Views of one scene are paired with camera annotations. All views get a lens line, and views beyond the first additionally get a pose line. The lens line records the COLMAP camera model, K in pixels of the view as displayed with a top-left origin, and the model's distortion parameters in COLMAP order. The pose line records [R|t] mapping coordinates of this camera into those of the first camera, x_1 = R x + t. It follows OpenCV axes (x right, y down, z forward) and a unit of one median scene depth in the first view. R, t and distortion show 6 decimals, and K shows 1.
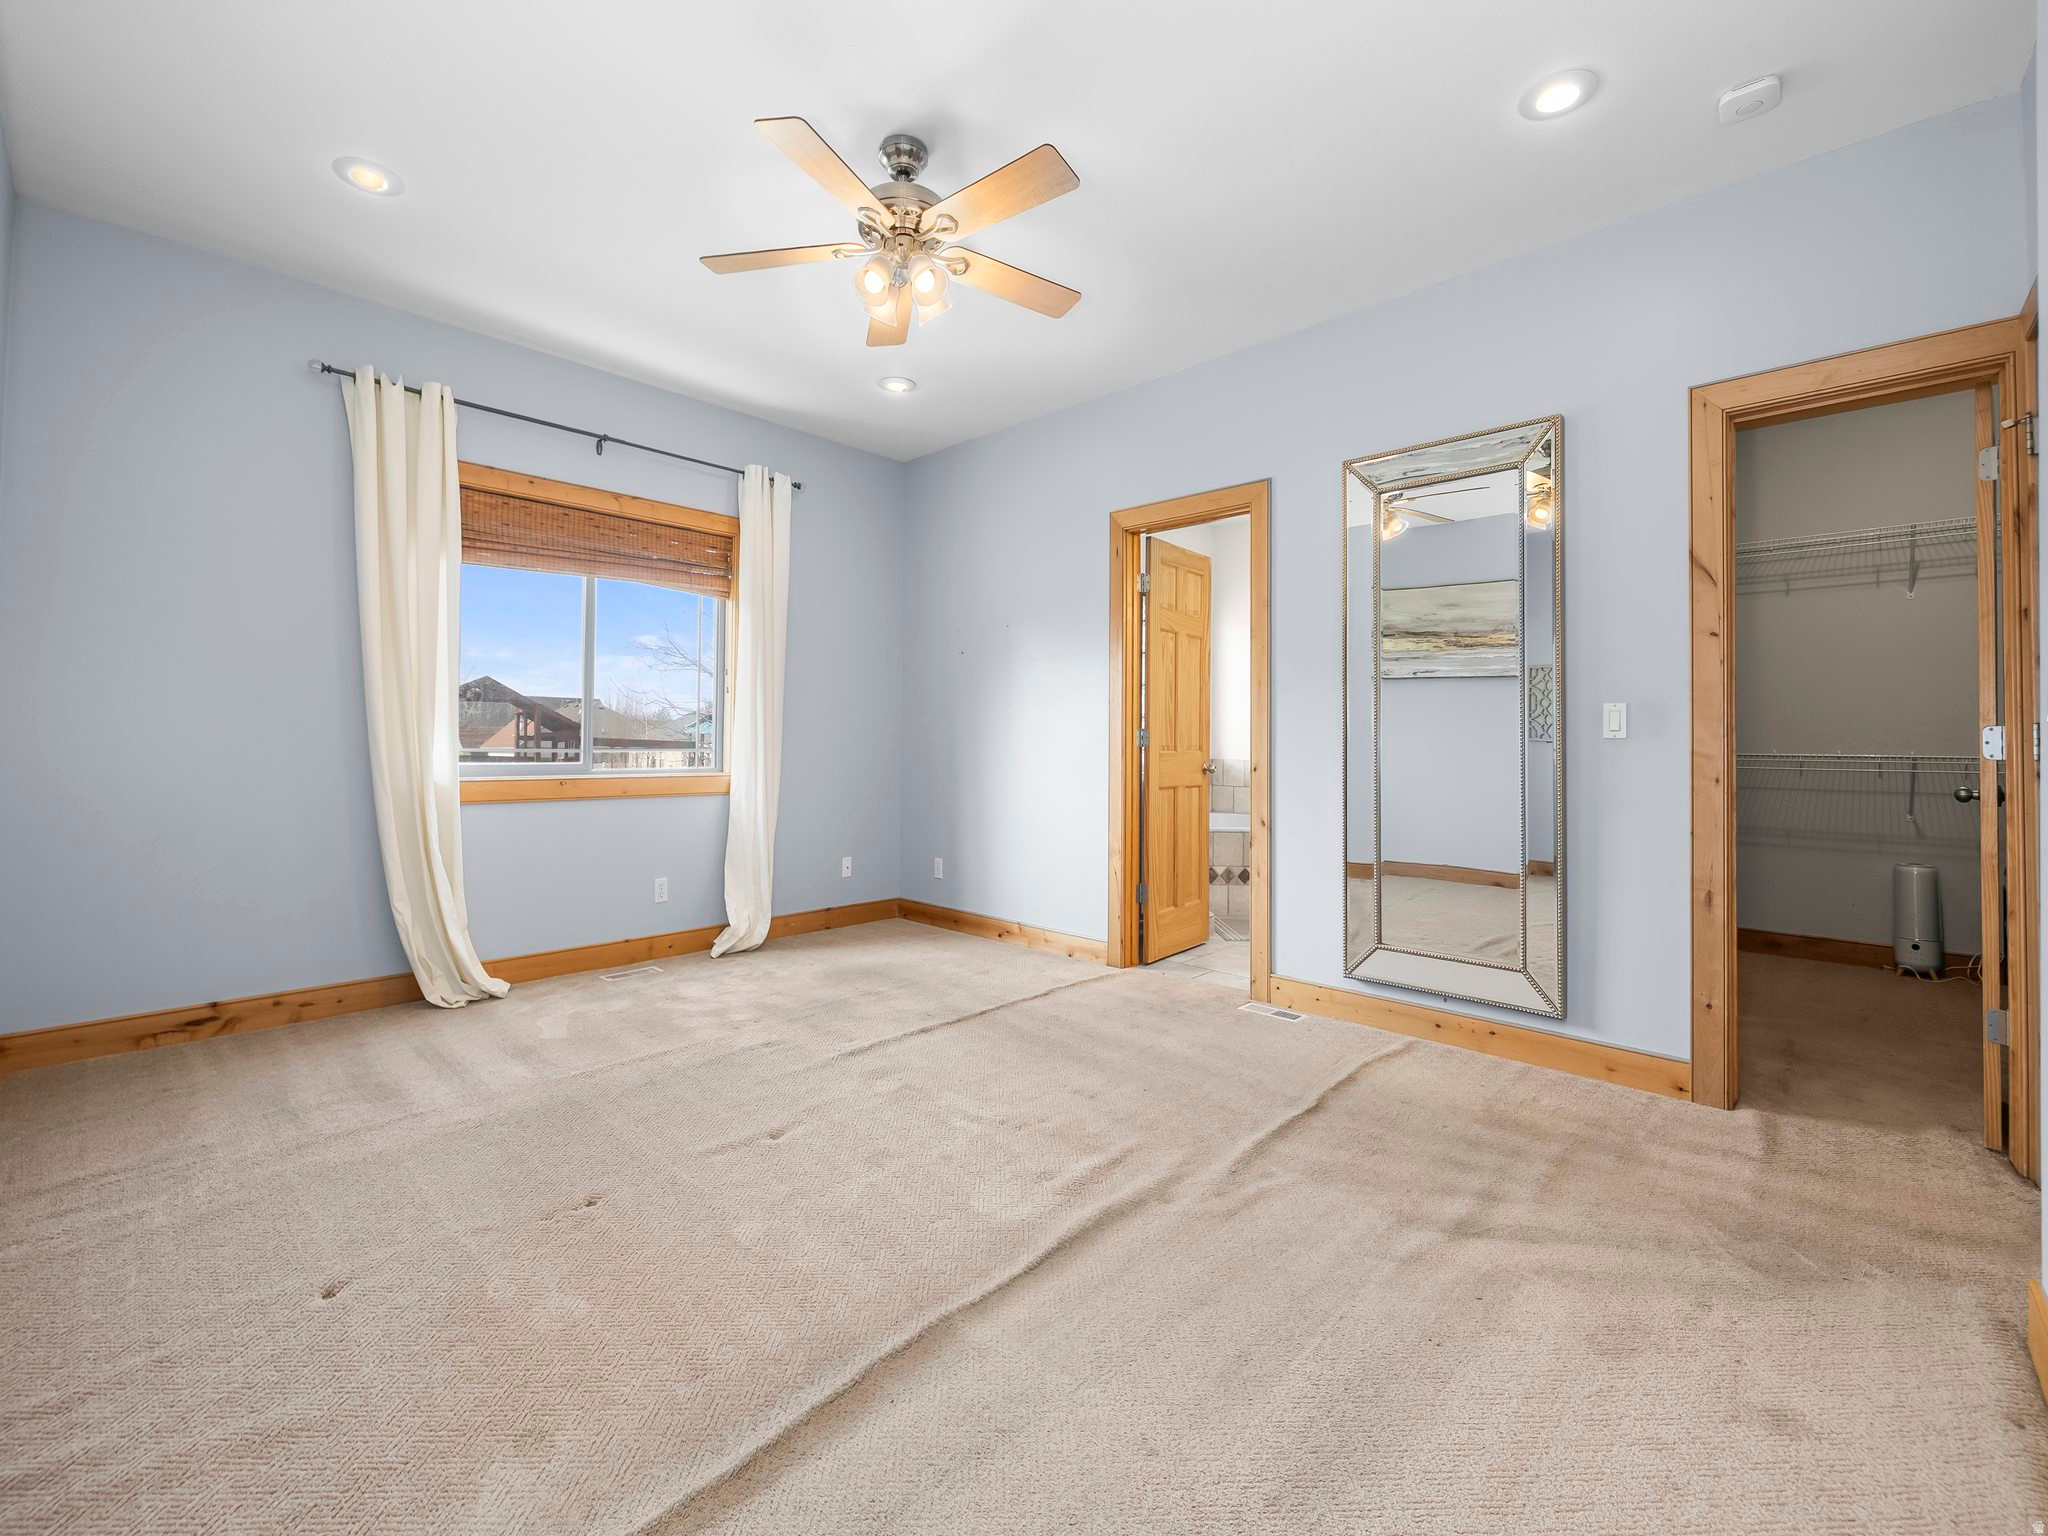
lens RADIAL K [[869.1, 0, 994.7], [0, 869.1, 732.4], [0, 0, 1]] dist [-0.001258, 0.000906]
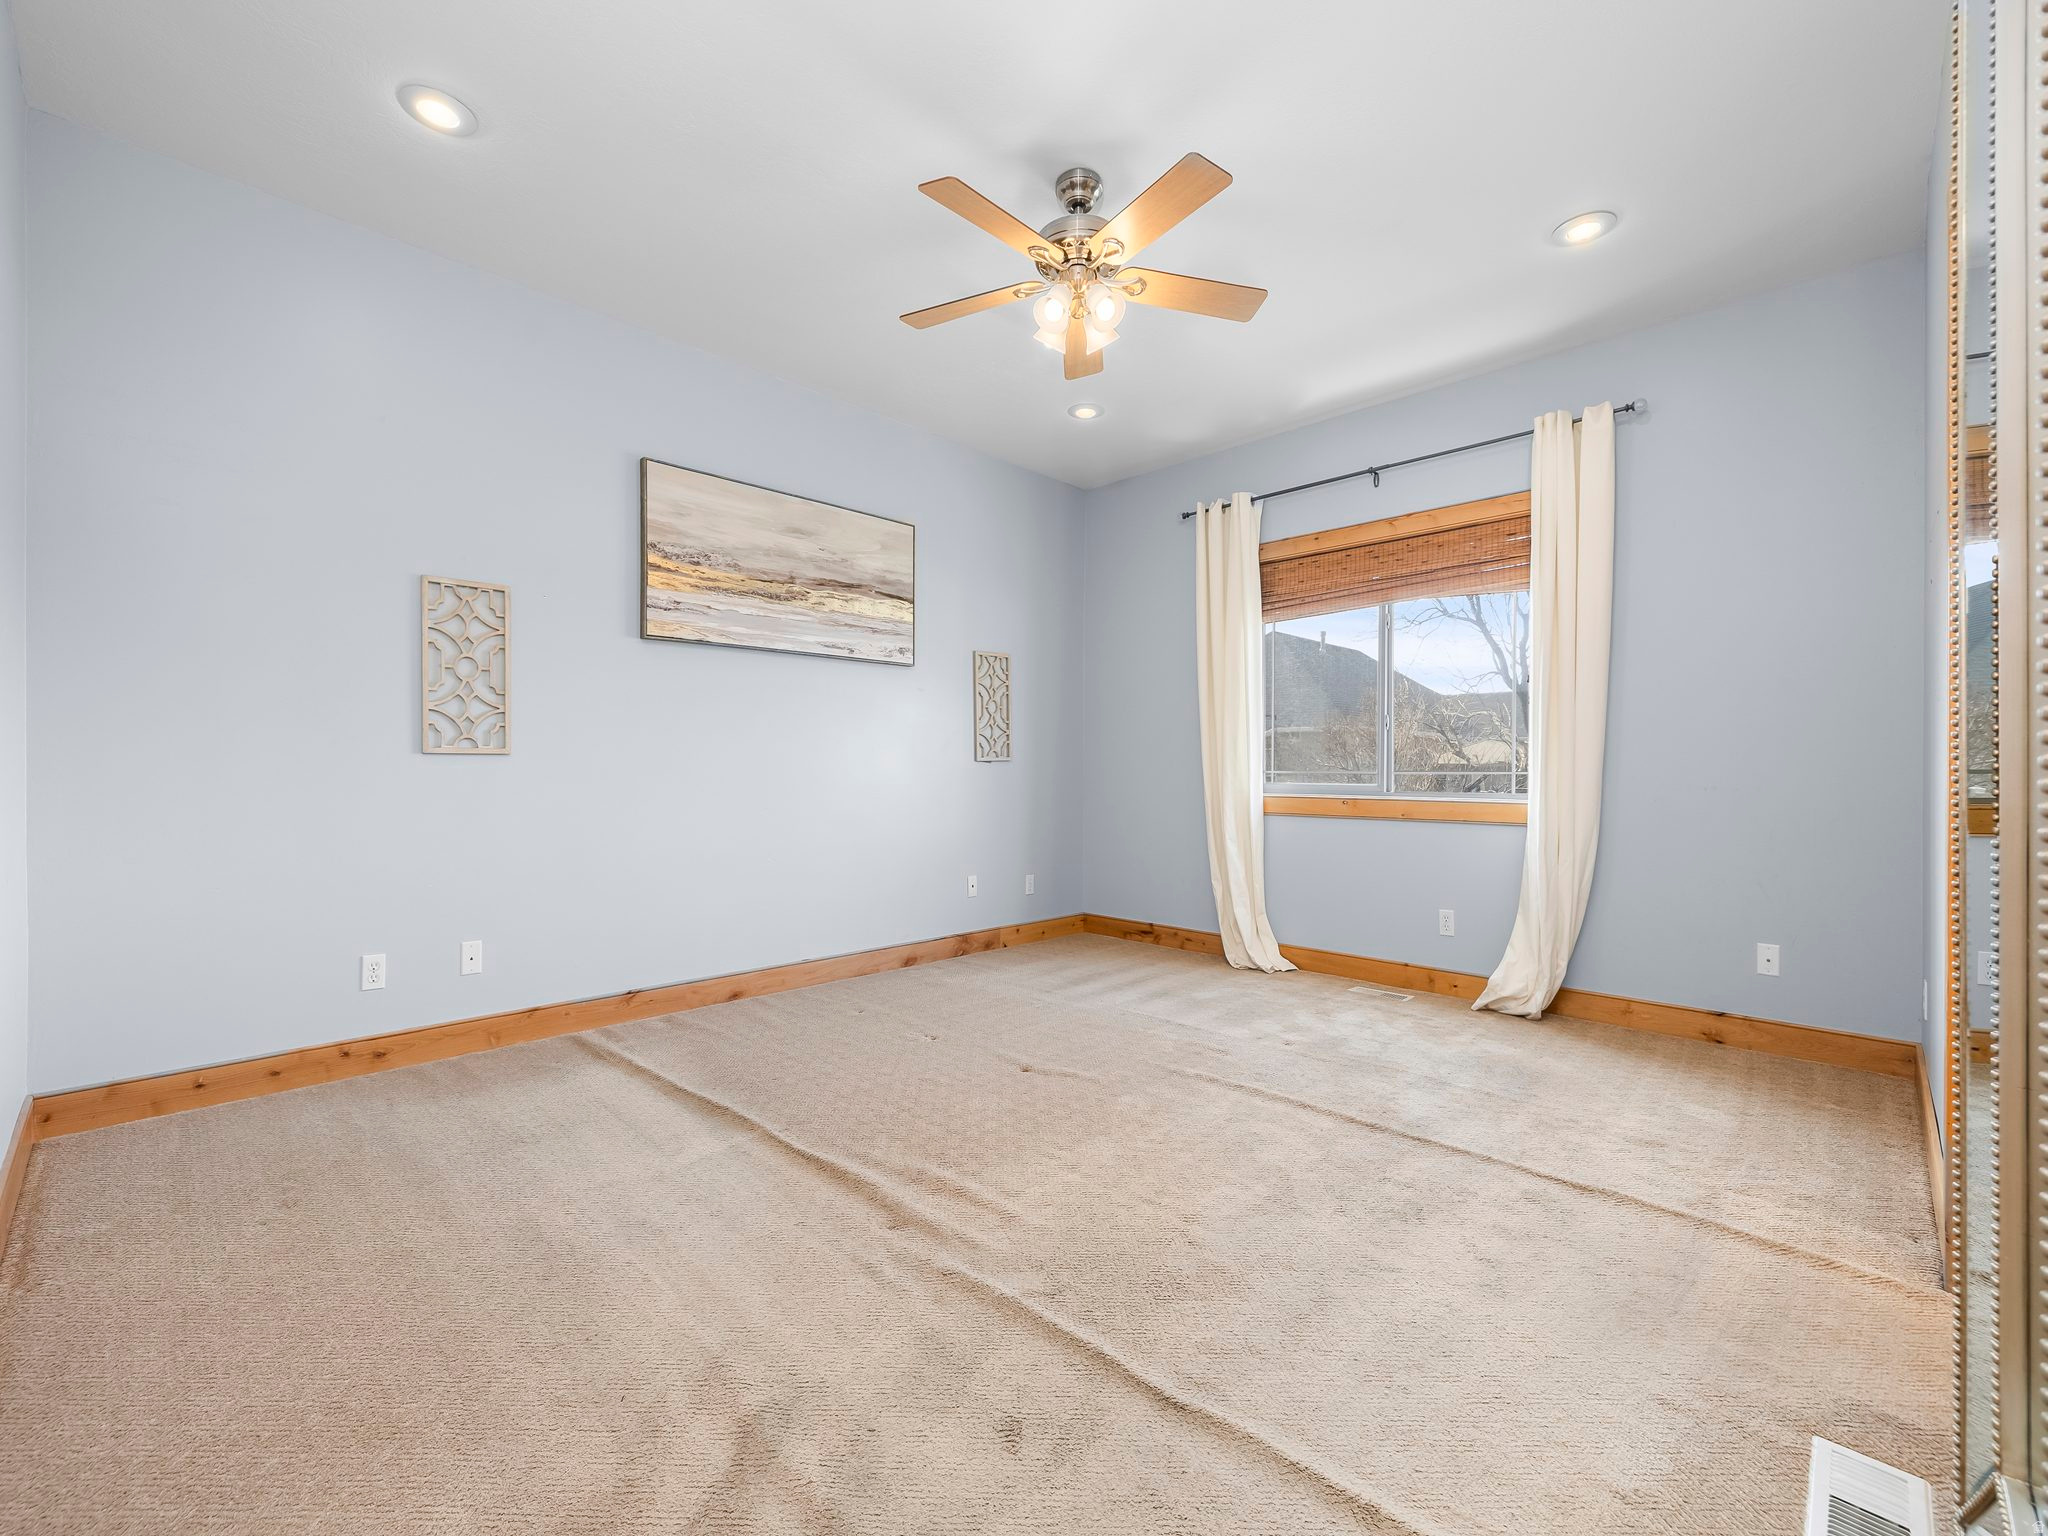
lens RADIAL K [[869.1, 0, 1023.2], [0, 869.1, 776.7], [0, 0, 1]] dist [-0.001258, 0.000906]
pose [[0.000691, -0.003066, -0.999995, 0.670509], [0.005931, 0.999978, -0.003062, 0.030580], [0.999982, -0.005928, 0.000709, 0.667490]]
